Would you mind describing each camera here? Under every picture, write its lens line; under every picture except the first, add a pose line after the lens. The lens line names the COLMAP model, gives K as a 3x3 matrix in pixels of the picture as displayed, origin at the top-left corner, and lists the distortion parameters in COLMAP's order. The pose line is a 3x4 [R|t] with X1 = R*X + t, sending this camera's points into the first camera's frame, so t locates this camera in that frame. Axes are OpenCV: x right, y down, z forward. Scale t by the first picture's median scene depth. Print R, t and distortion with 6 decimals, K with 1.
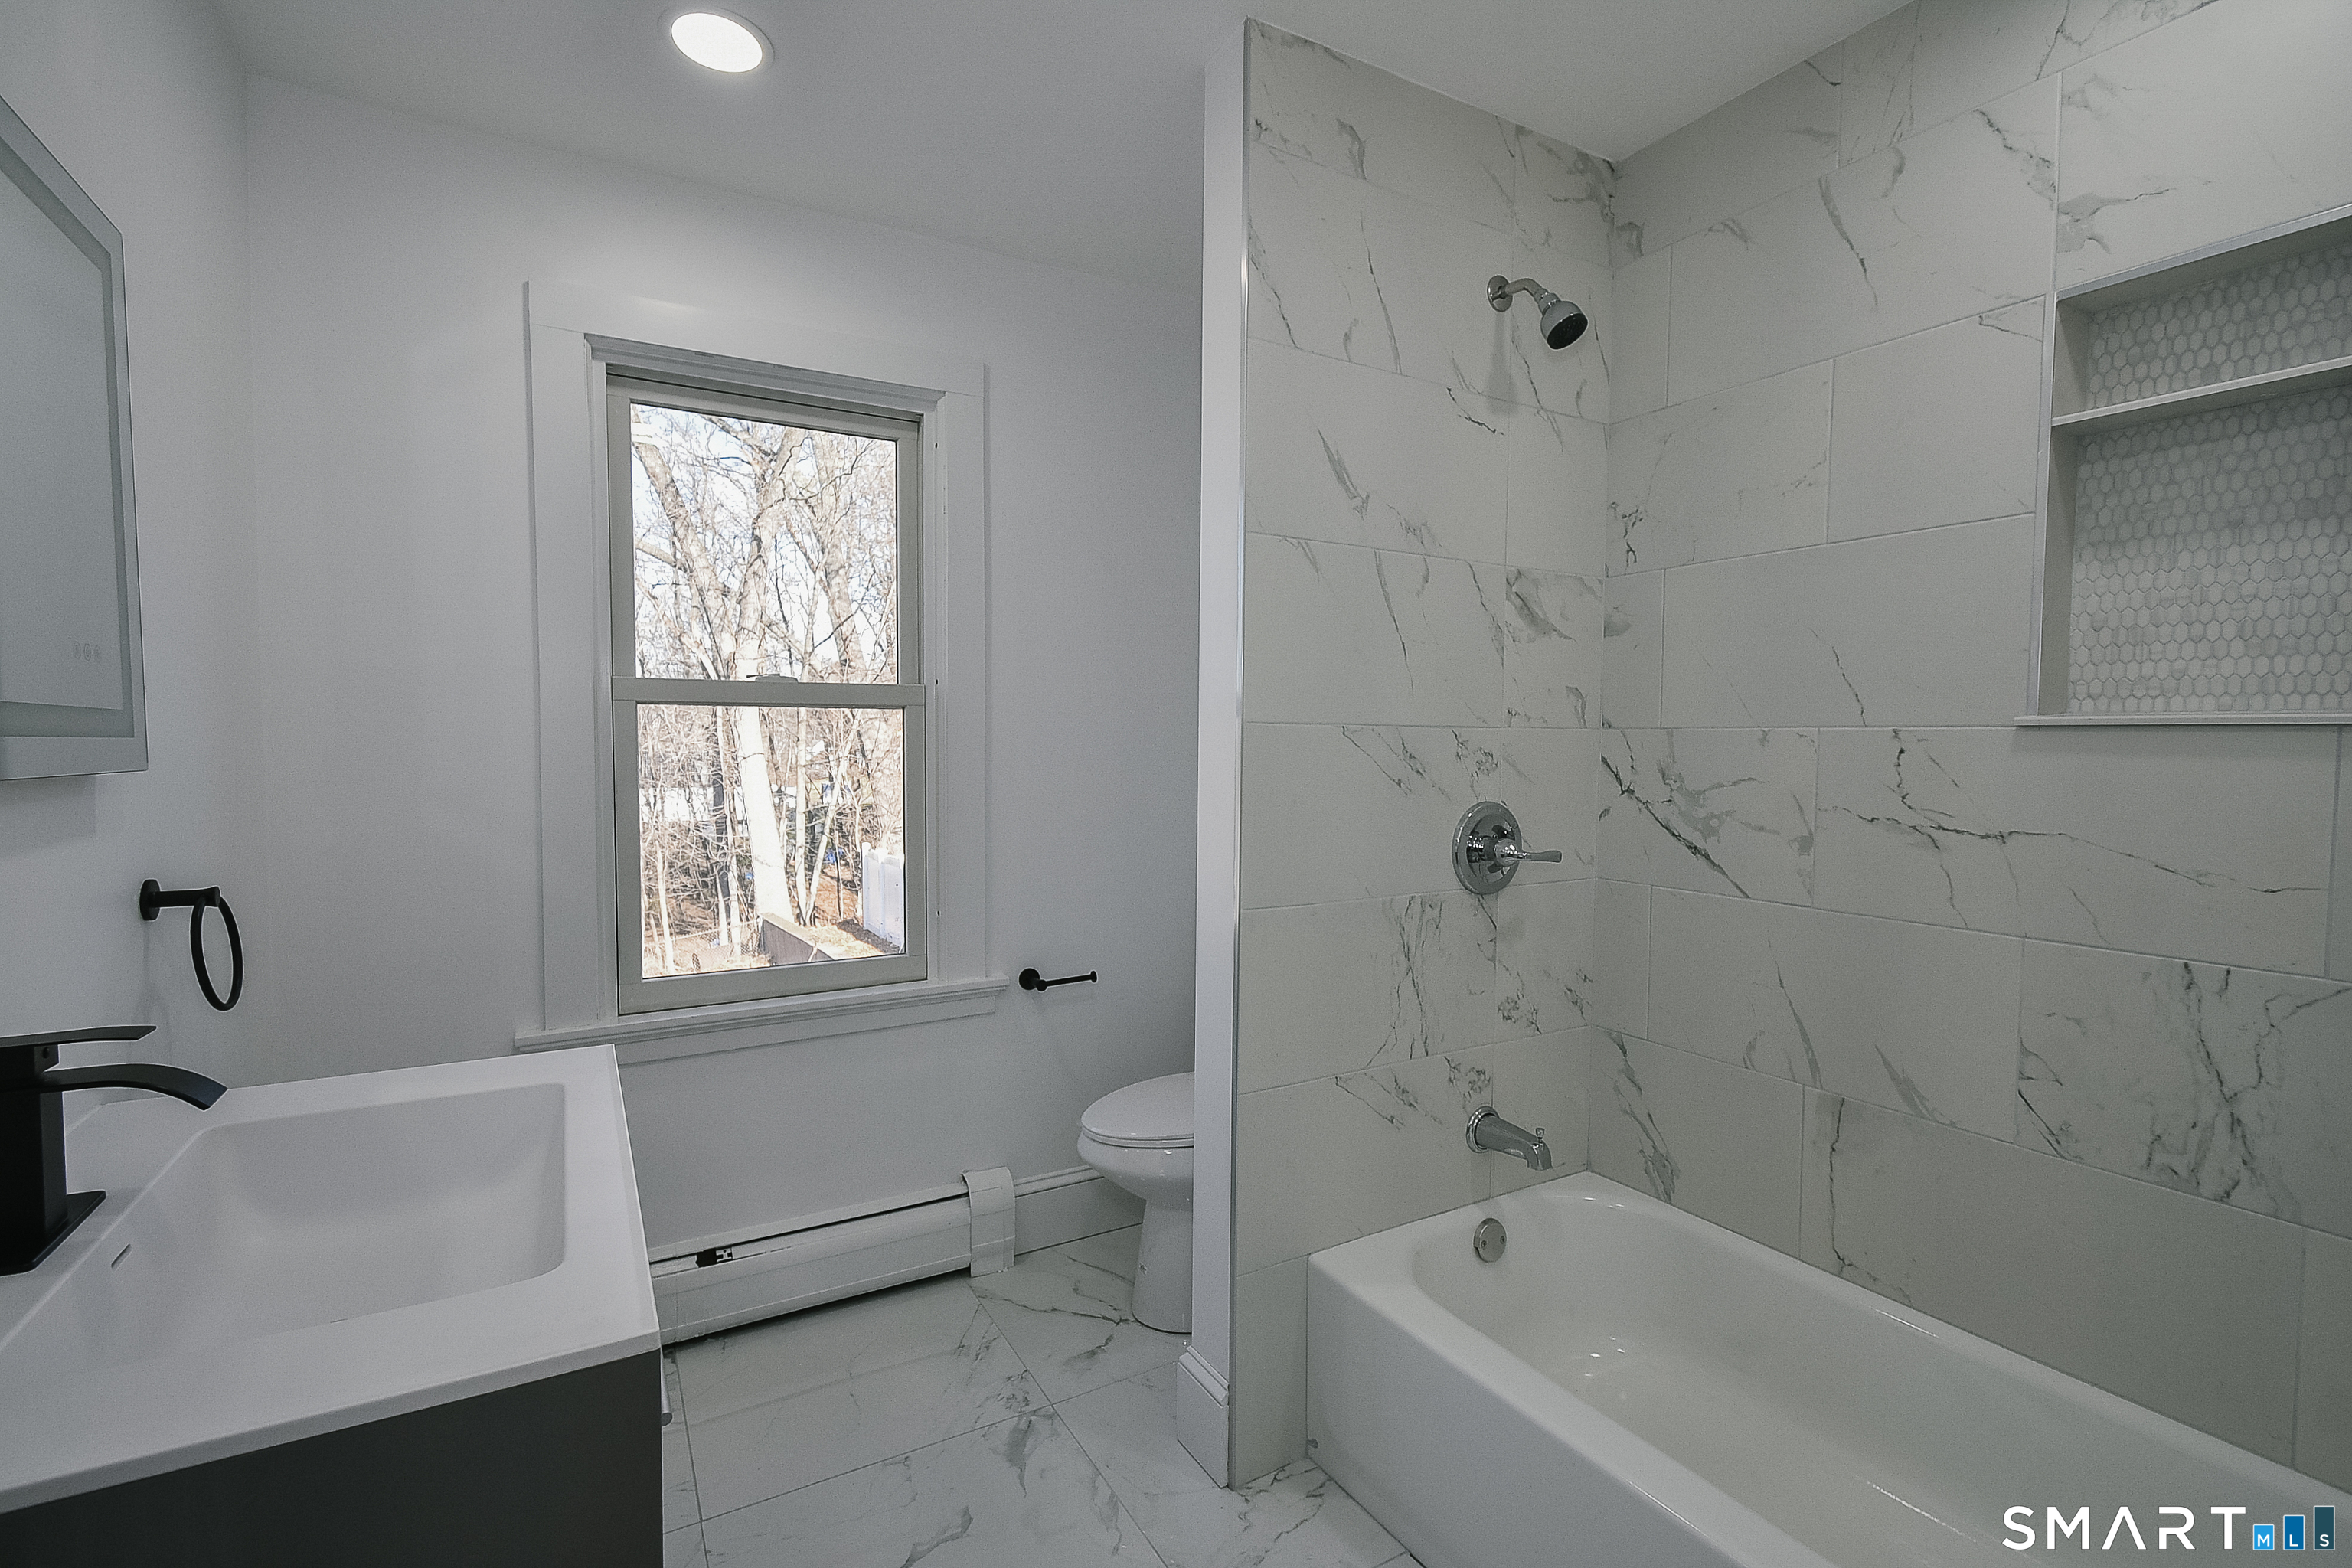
lens RADIAL K [[1041.1, 0, 1176.0], [0, 1041.1, 784.0], [0, 0, 1]] dist [-0.000148, -0.000803]
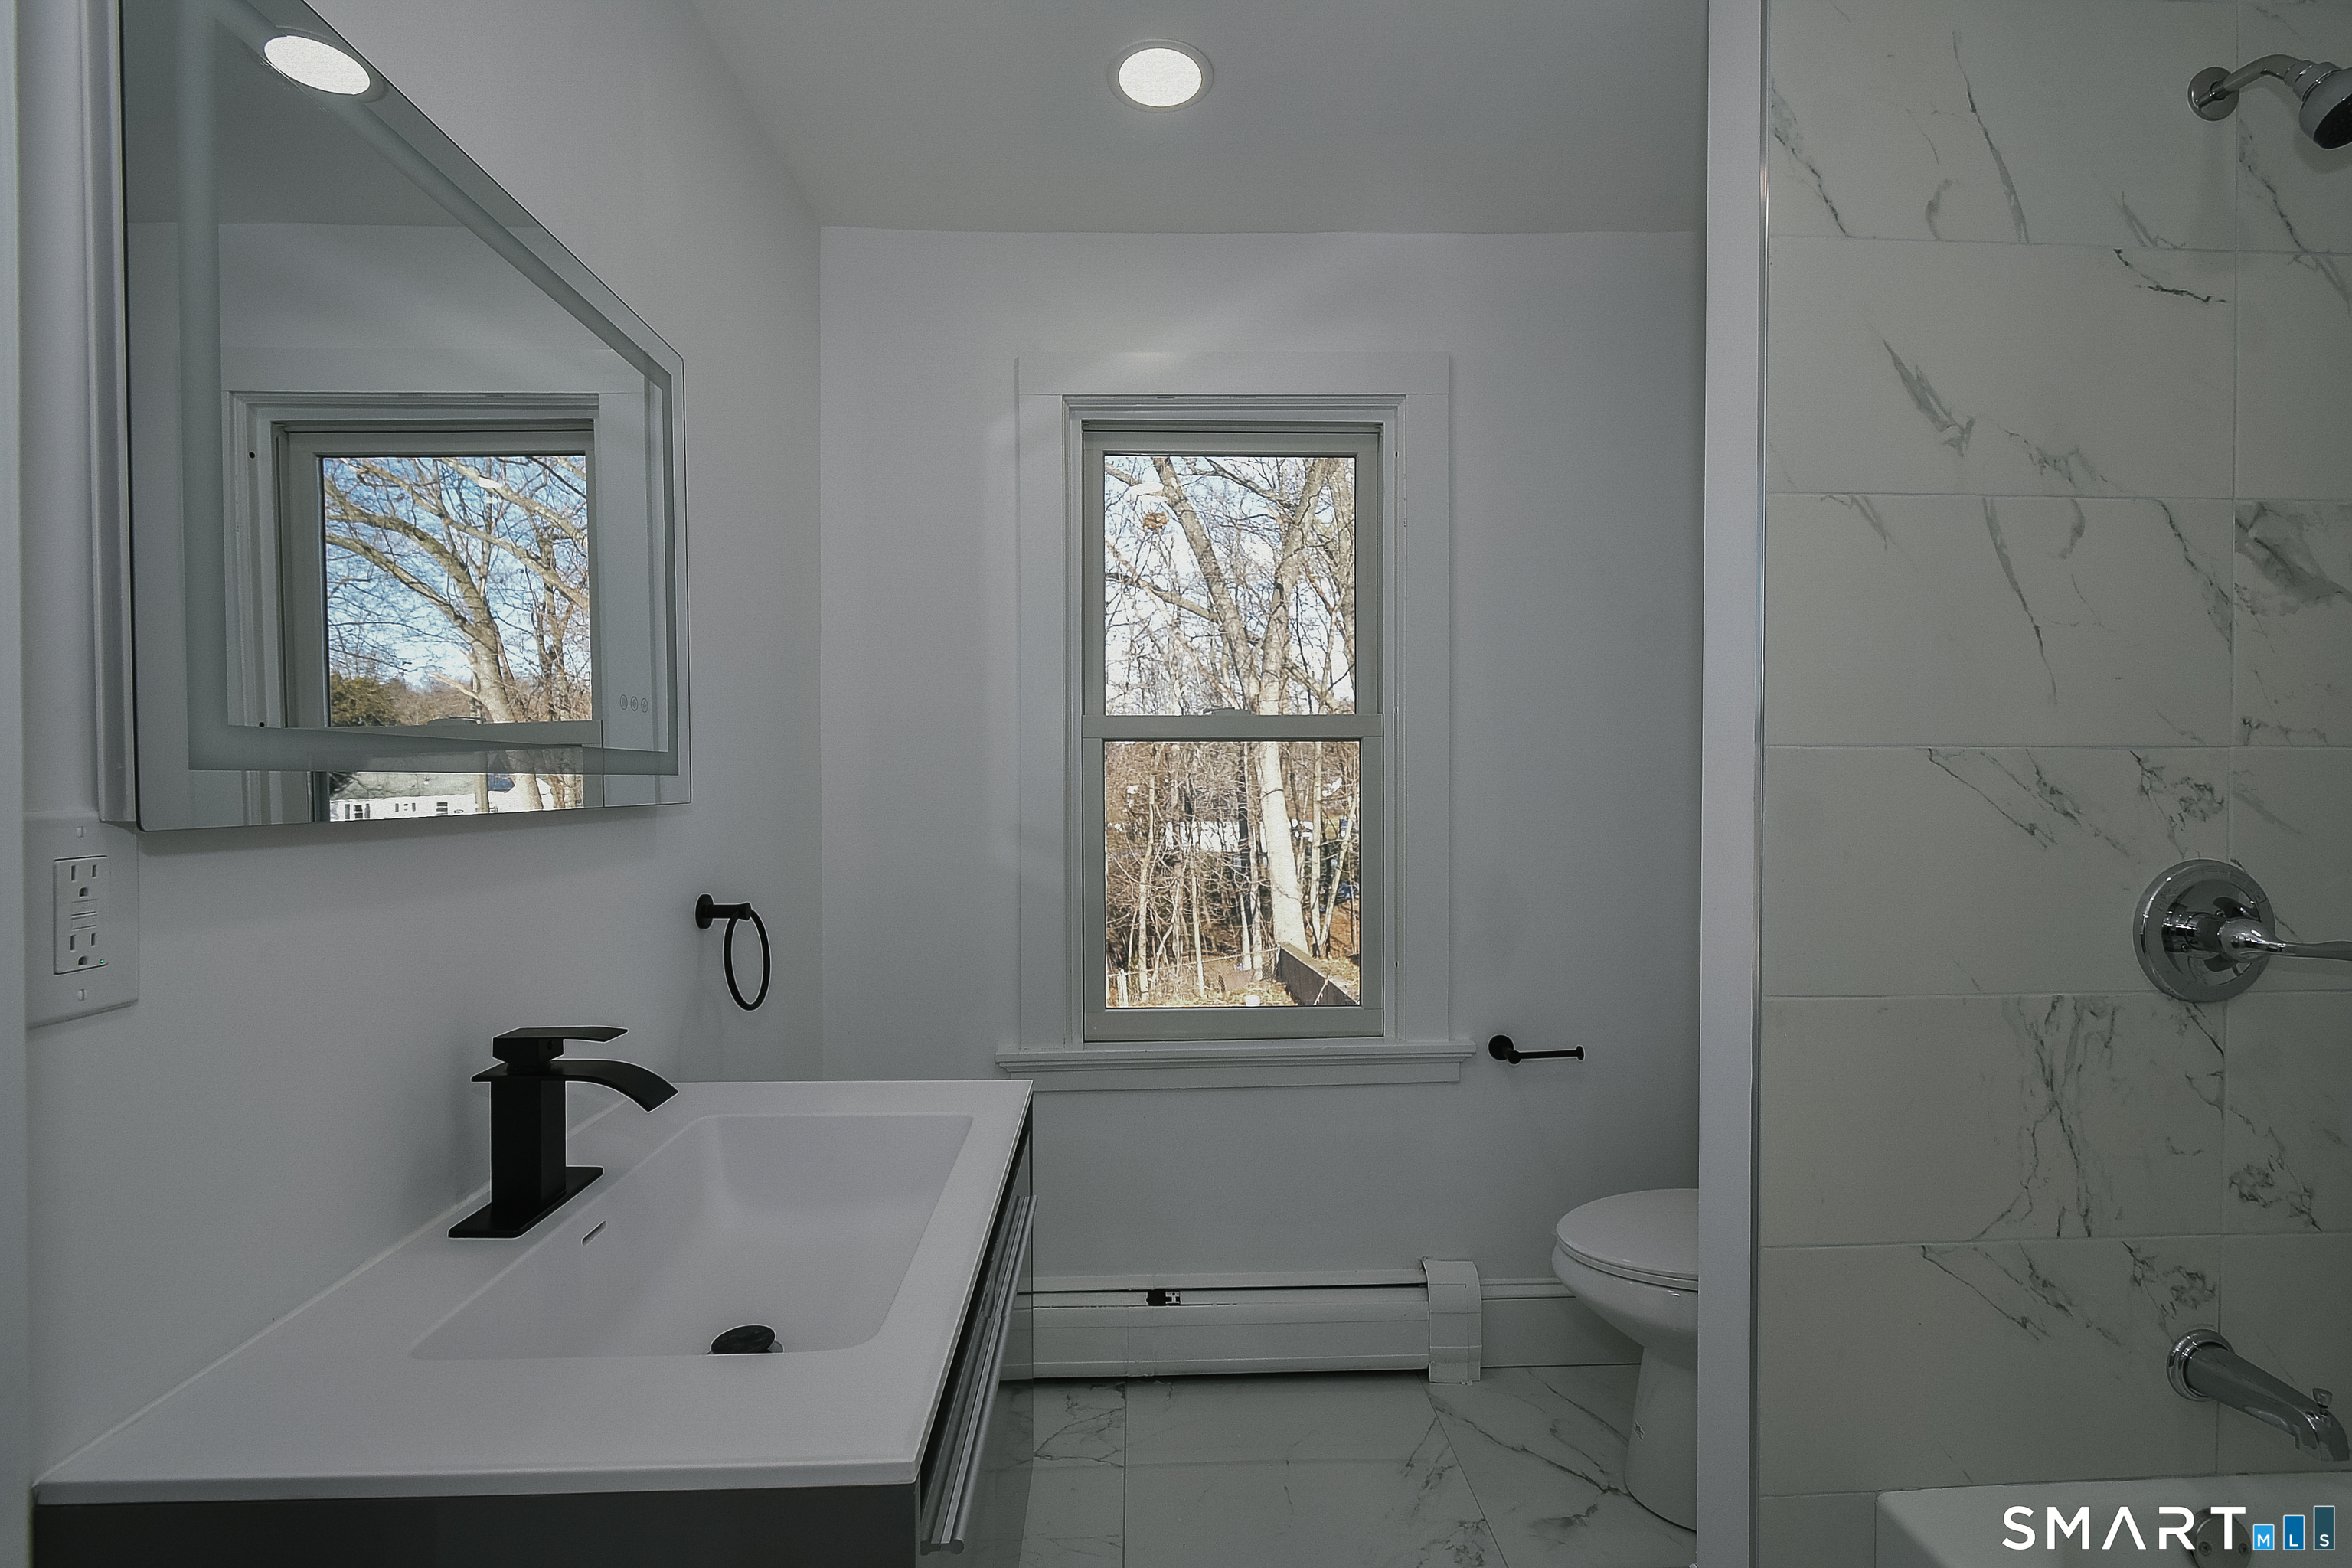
lens RADIAL K [[1056.3, 0, 1174.5], [0, 1056.3, 787.3], [0, 0, 1]] dist [0.013772, -0.008426]
pose [[0.886703, -0.002457, -0.462333, 0.033434], [-0.012022, 0.999525, -0.028368, -0.001952], [0.462183, 0.030712, 0.886252, 0.104796]]
